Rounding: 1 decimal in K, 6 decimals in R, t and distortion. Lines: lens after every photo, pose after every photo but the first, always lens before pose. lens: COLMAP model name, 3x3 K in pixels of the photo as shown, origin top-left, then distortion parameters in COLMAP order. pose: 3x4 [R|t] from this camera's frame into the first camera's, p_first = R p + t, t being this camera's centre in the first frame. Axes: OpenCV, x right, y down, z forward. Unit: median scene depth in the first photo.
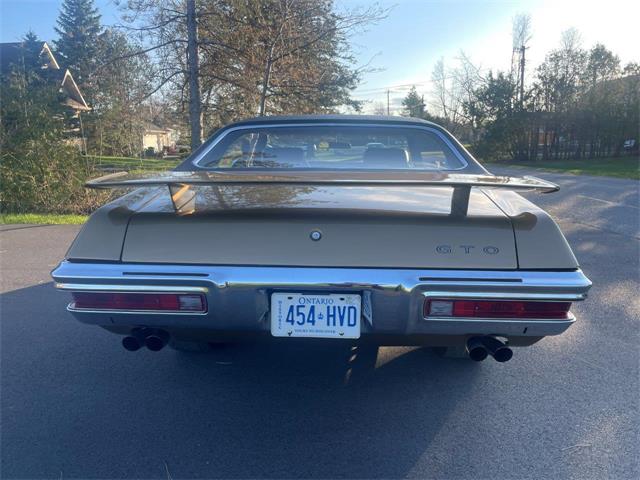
lens RADIAL K [[498.5, 0, 301.7], [0, 498.5, 250.7], [0, 0, 1]] dist [0.082989, -0.097743]
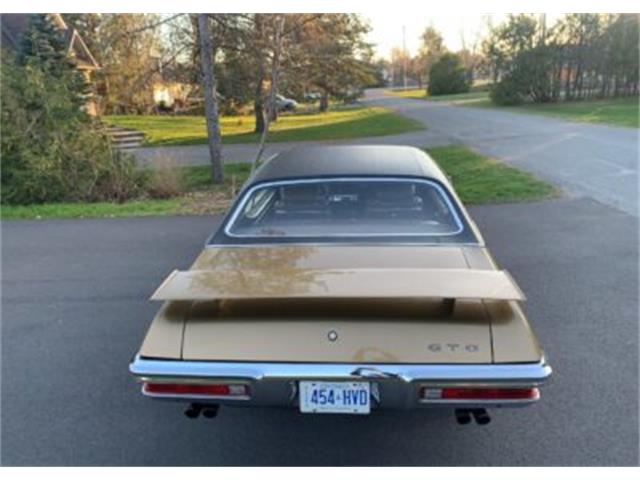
lens RADIAL K [[498.5, 0, 301.7], [0, 498.5, 250.7], [0, 0, 1]] dist [0.082989, -0.097743]
pose [[0.998875, -0.031014, -0.035868, 0.001672], [0.034683, 0.993692, 0.106647, -0.379374], [0.032334, -0.107771, 0.993650, -0.235737]]
